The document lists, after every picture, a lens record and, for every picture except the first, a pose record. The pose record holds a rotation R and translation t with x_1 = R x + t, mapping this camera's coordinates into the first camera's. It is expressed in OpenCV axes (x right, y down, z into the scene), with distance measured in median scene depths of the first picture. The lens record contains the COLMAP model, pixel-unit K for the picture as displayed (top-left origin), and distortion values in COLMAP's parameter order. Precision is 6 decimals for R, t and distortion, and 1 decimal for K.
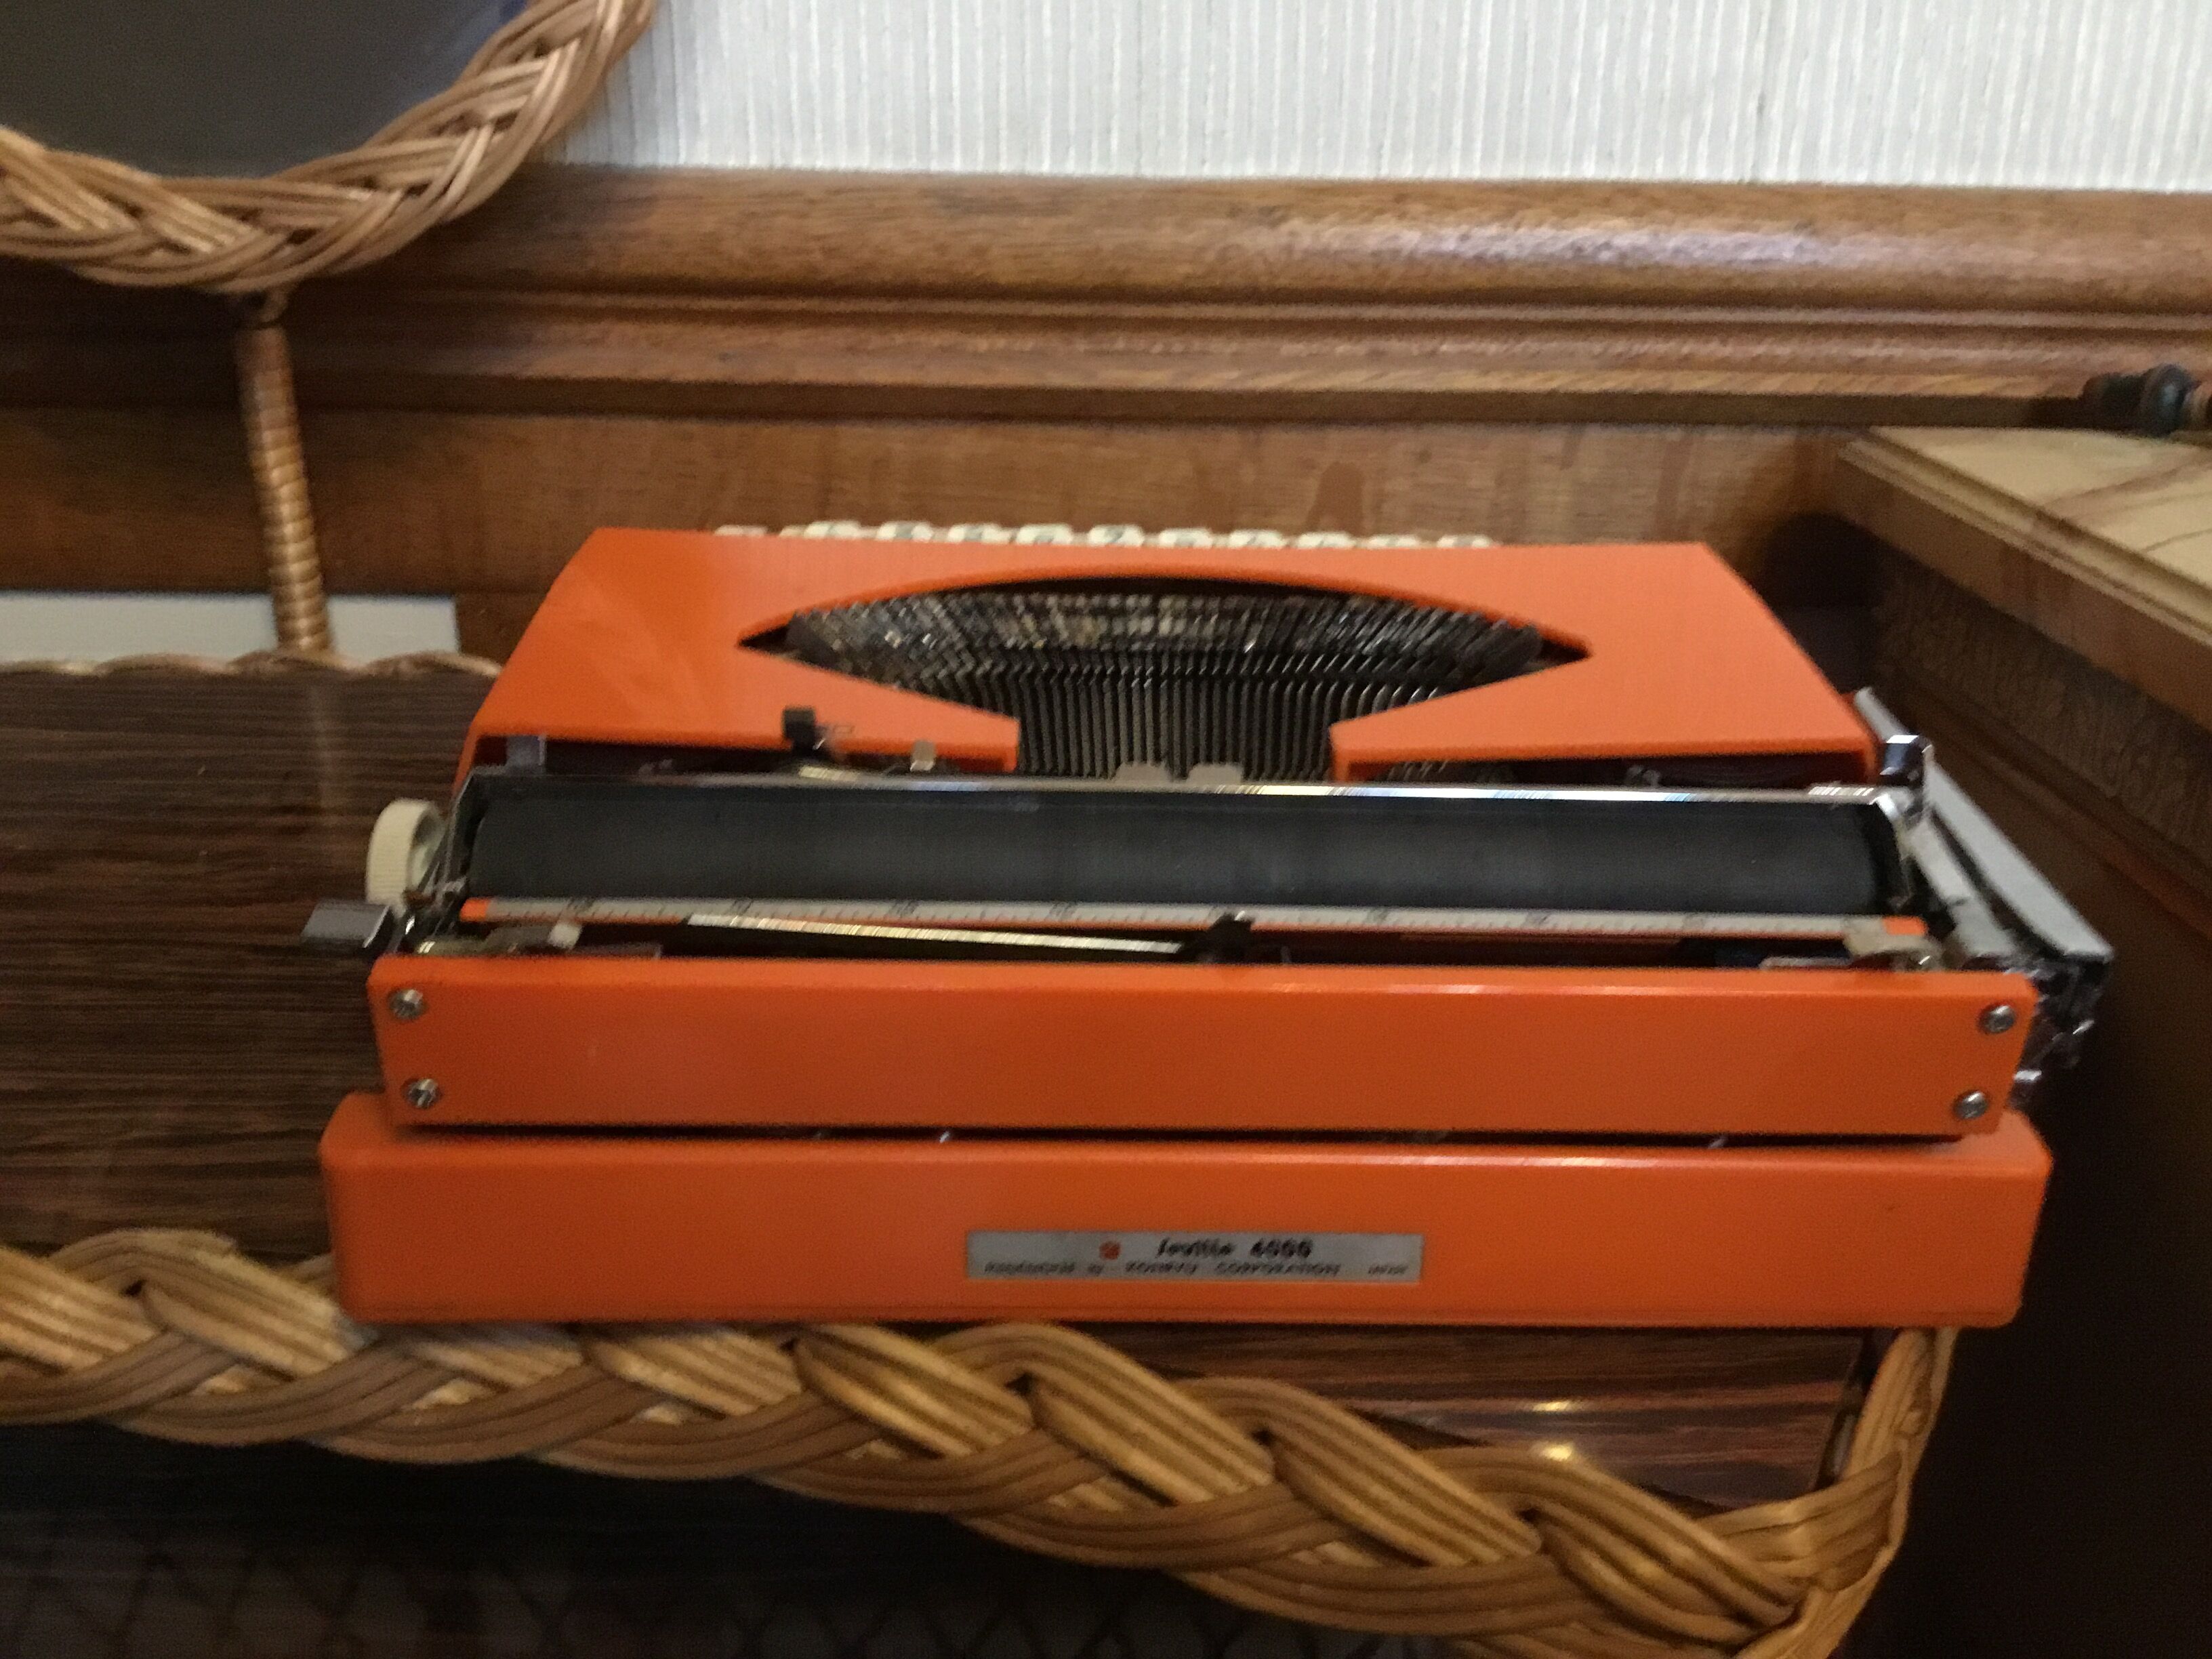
lens RADIAL K [[1983.2, 0, 1157.8], [0, 1983.2, 841.9], [0, 0, 1]] dist [0.034332, -0.105974]
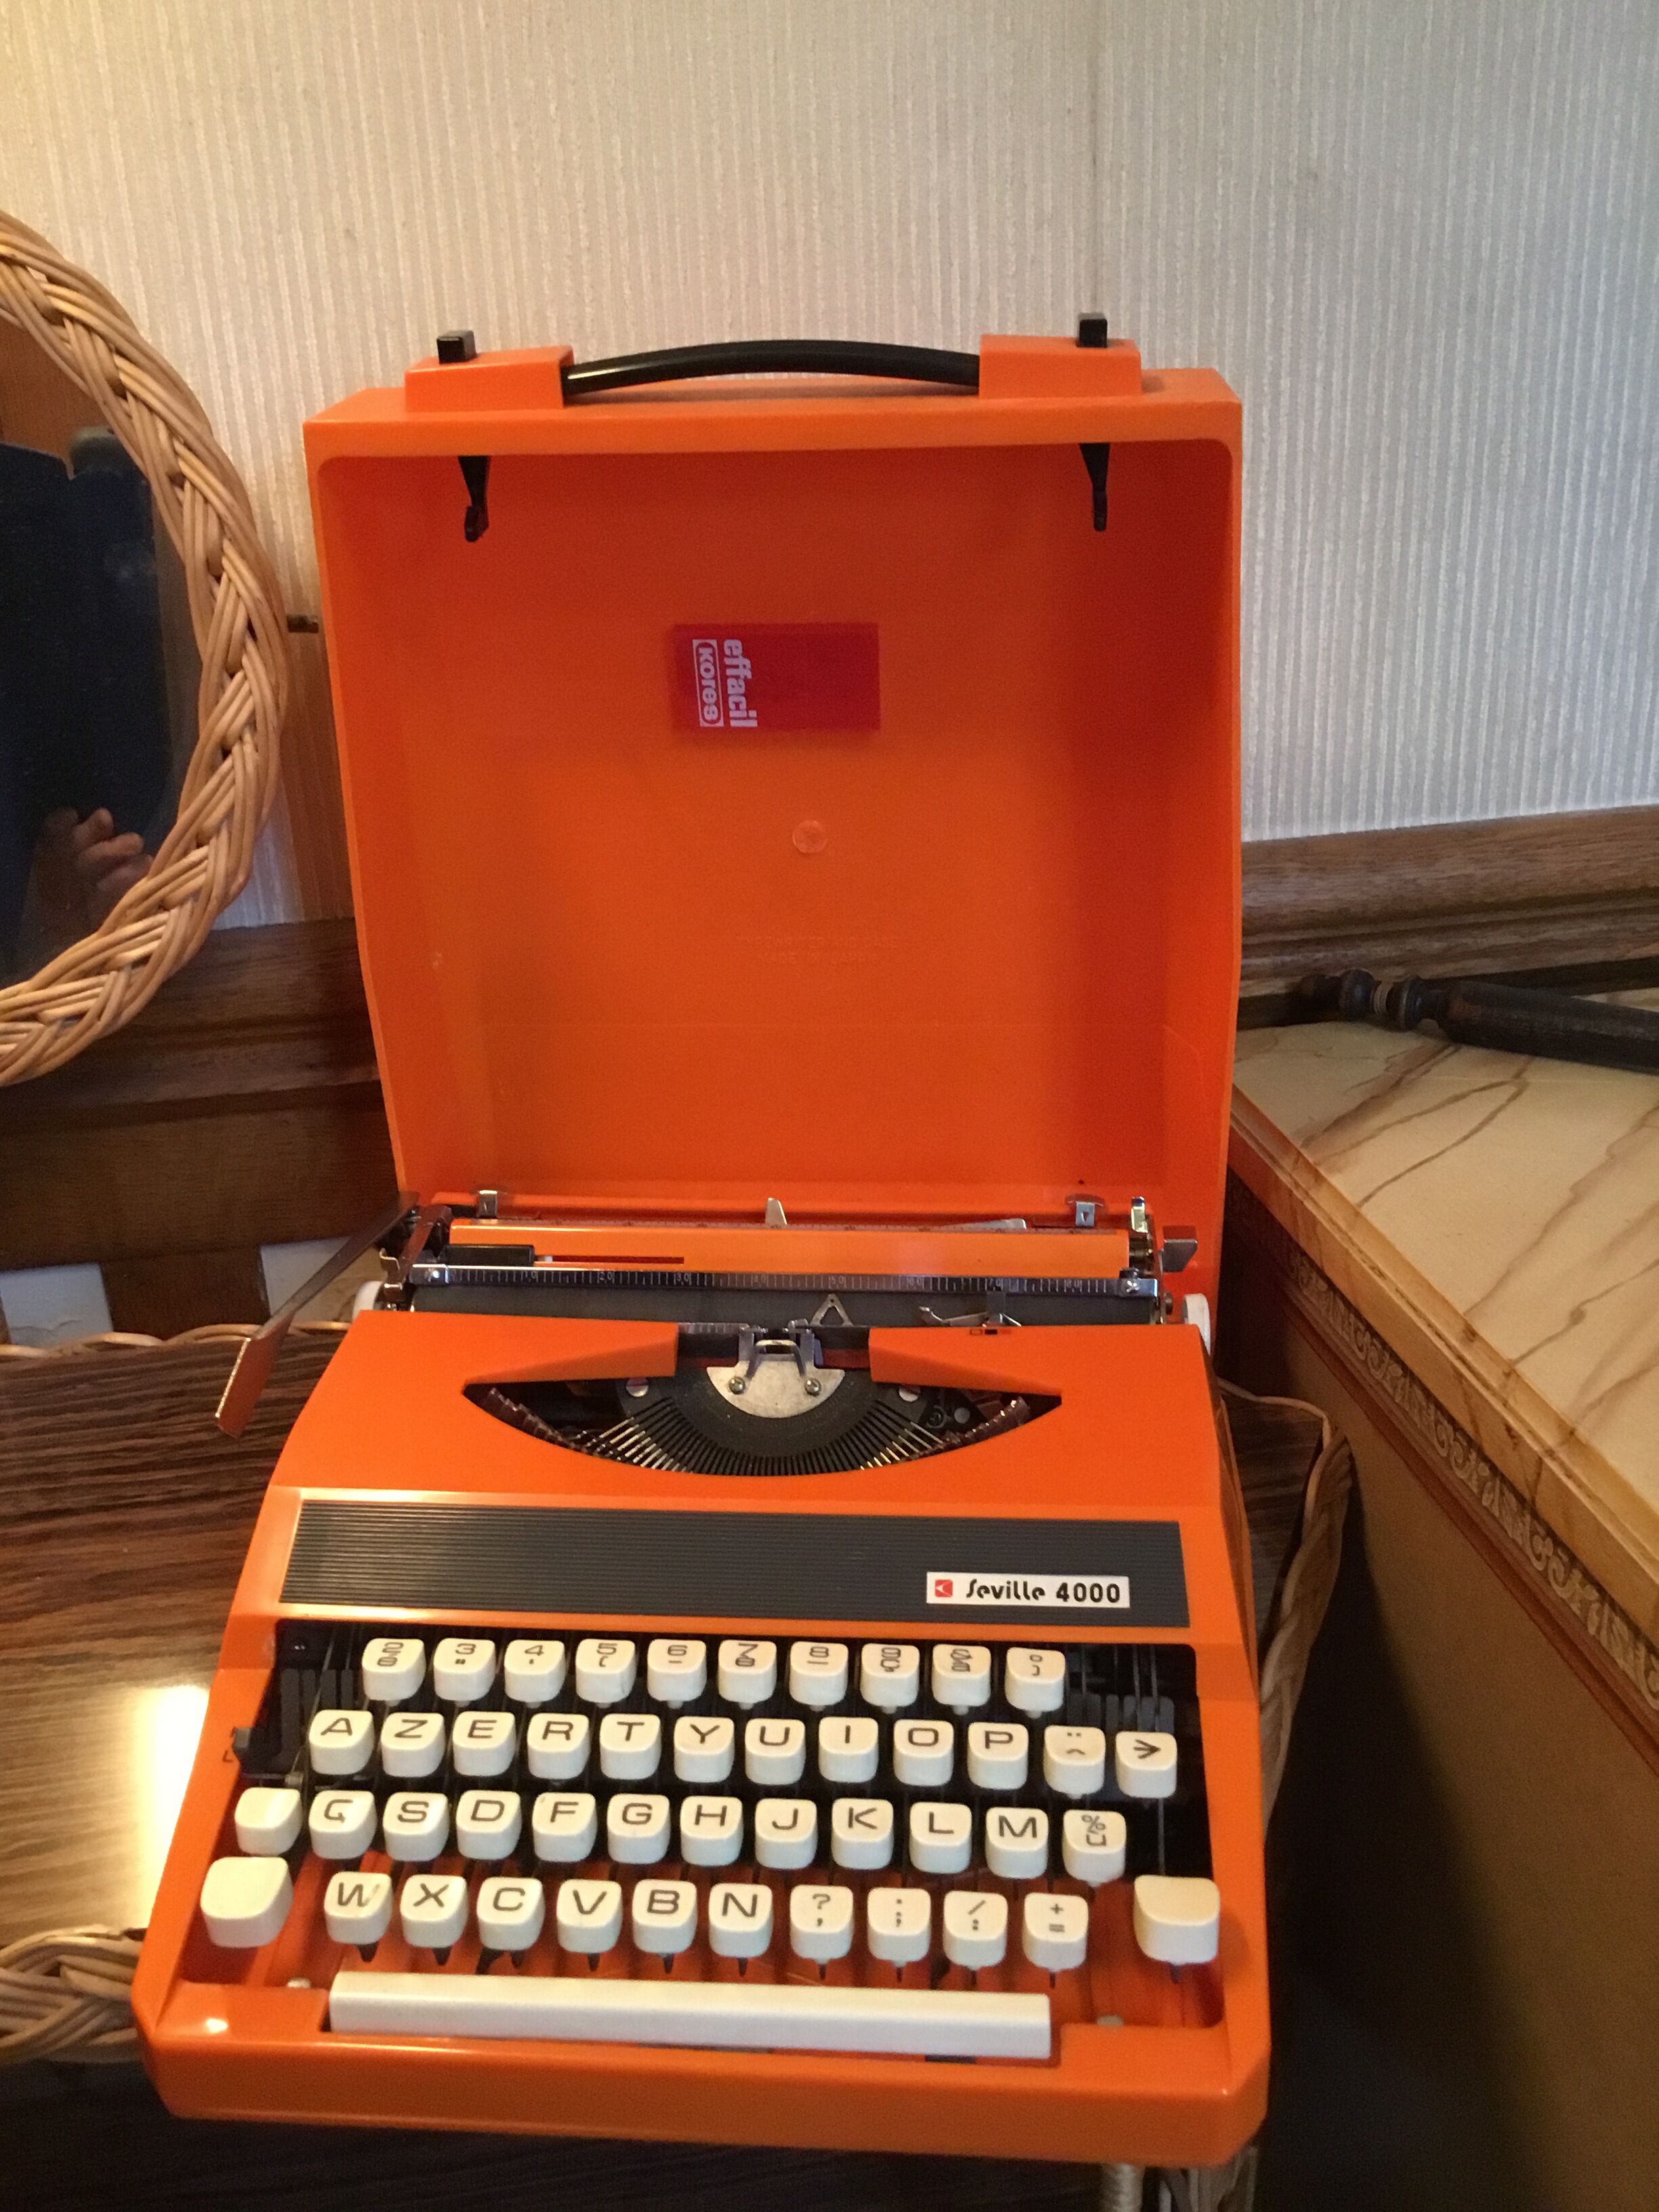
lens RADIAL K [[1983.2, 0, 874.7], [0, 1983.2, 1045.7], [0, 0, 1]] dist [0.034332, -0.105974]
pose [[0.987946, -0.103851, 0.114798, -0.006837], [0.104011, 0.994565, 0.004610, -0.239733], [-0.114653, 0.007386, 0.993378, -0.319017]]
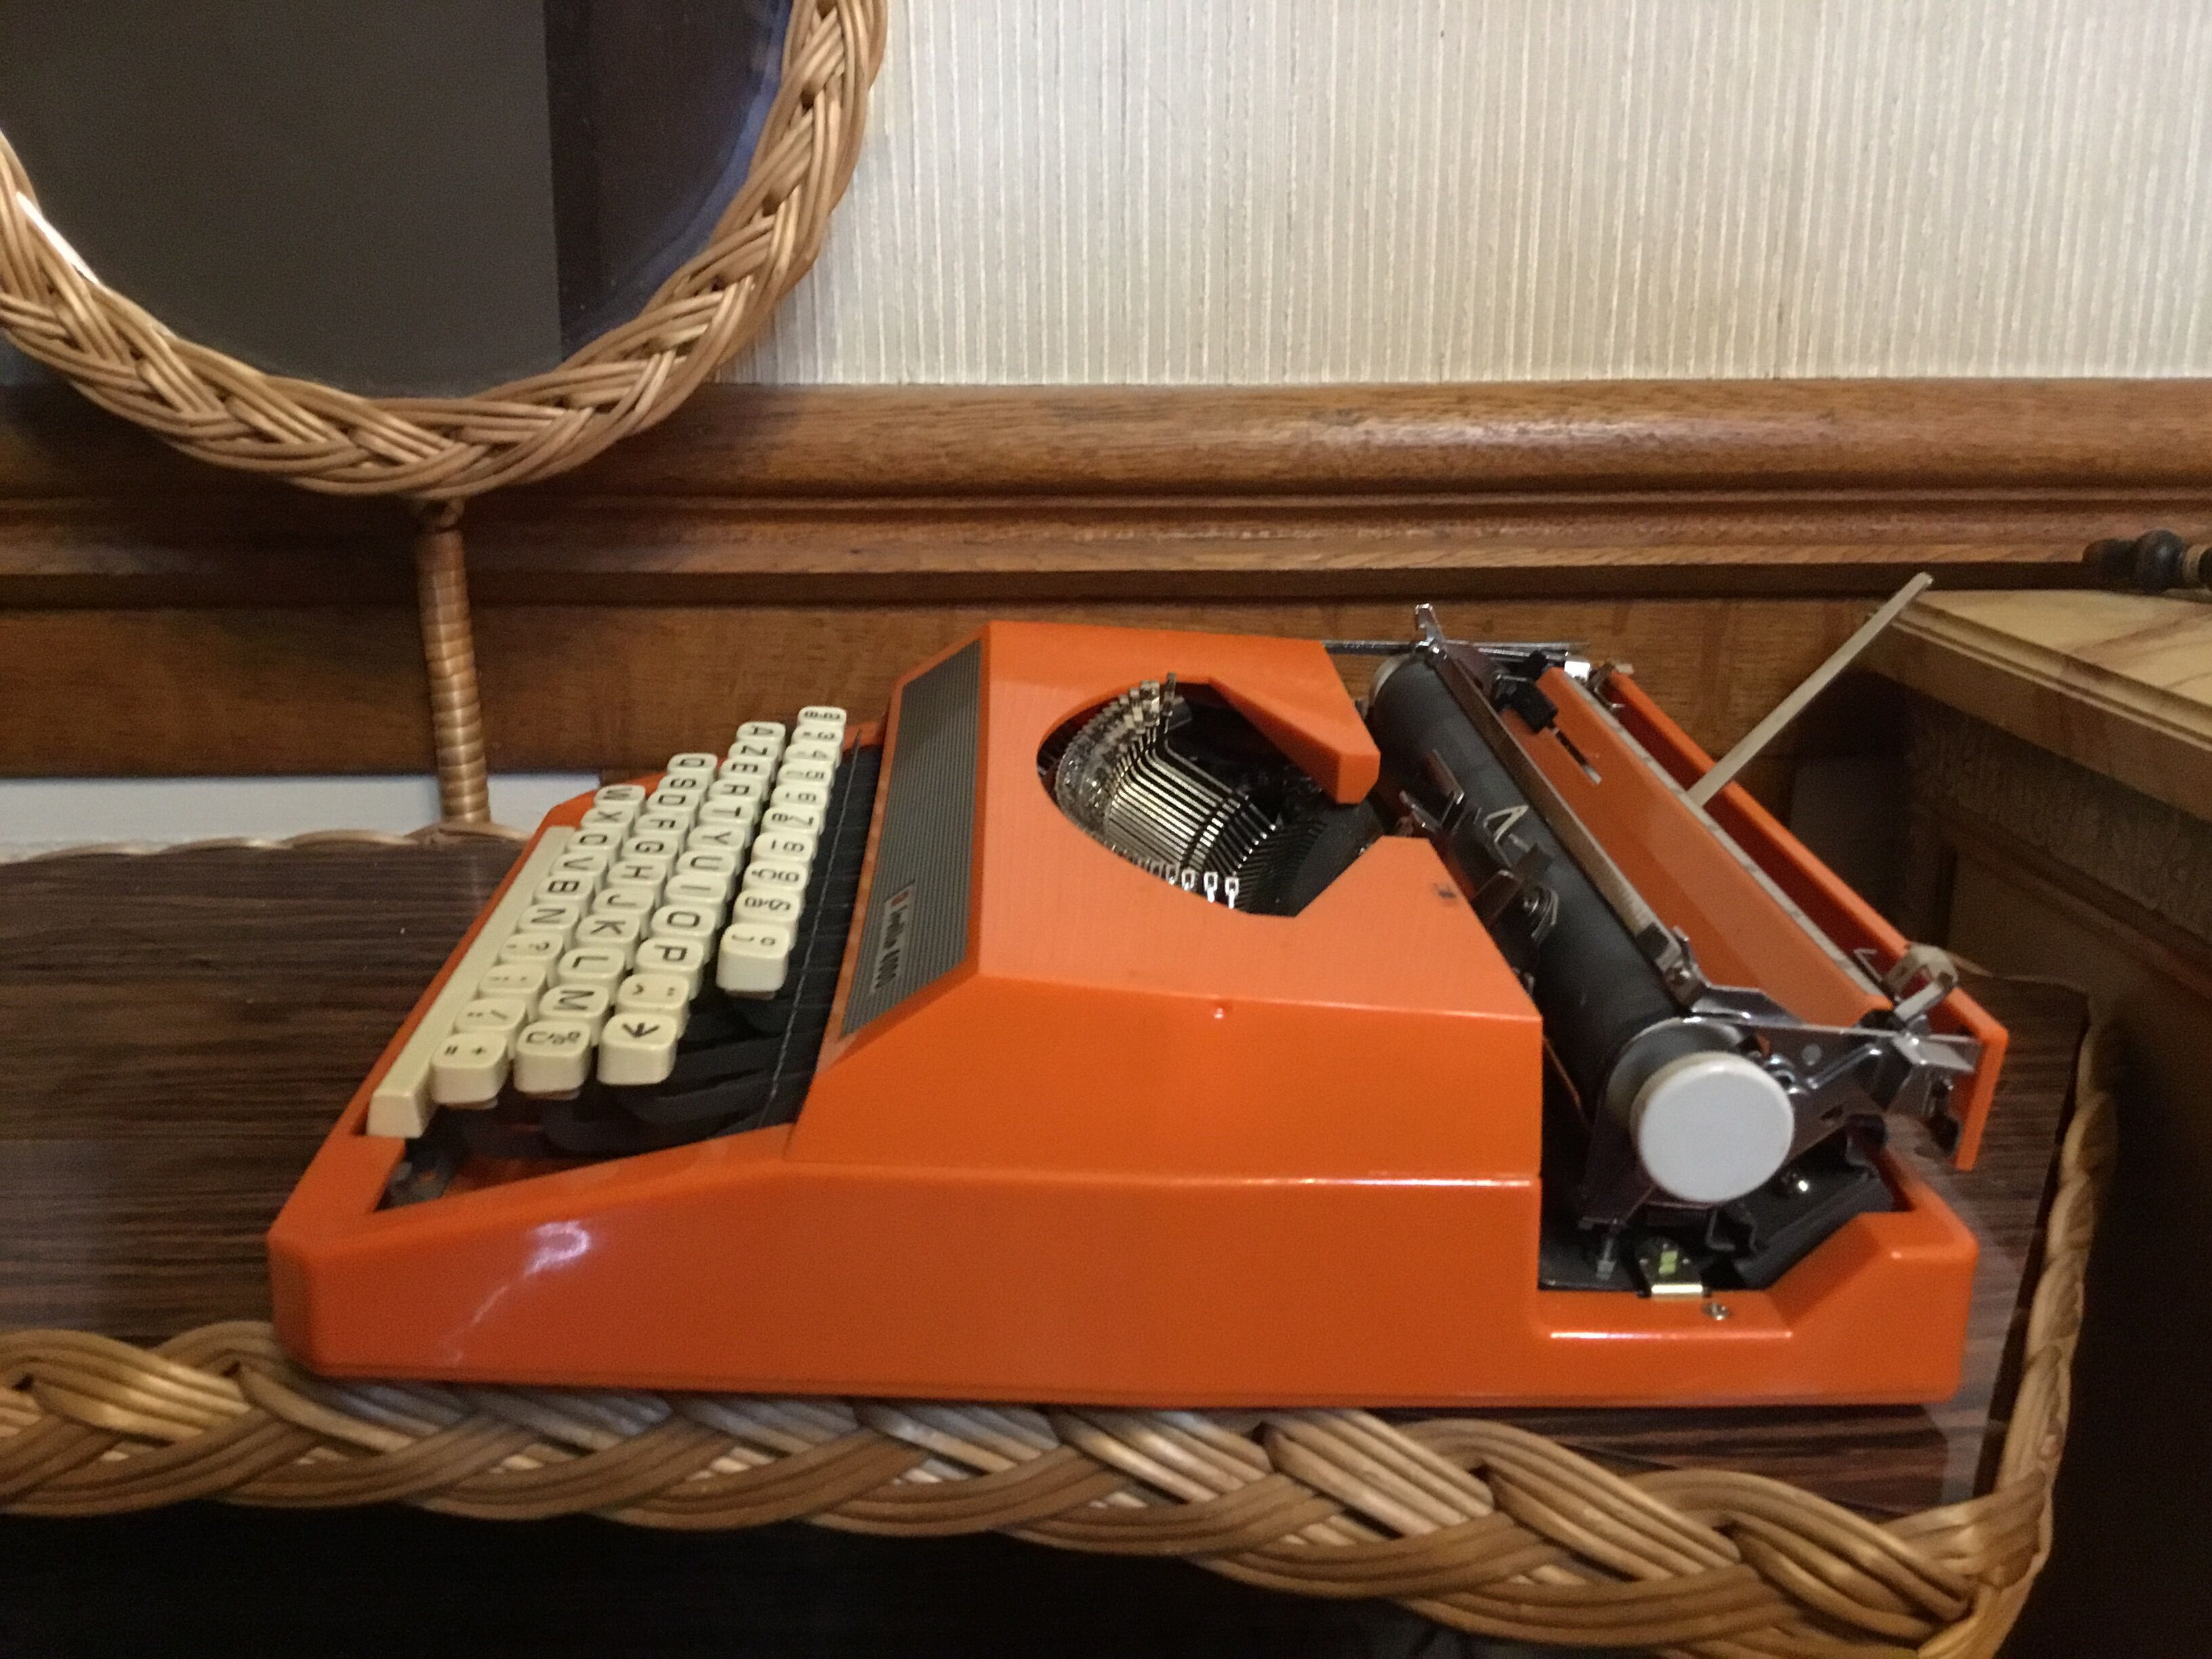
lens RADIAL K [[1983.2, 0, 1142.3], [0, 1983.2, 836.1], [0, 0, 1]] dist [0.034332, -0.105974]
pose [[0.999609, -0.022515, 0.016589, -0.086500], [0.024083, 0.994562, -0.101322, 0.030374], [-0.014218, 0.101682, 0.994715, -0.086873]]
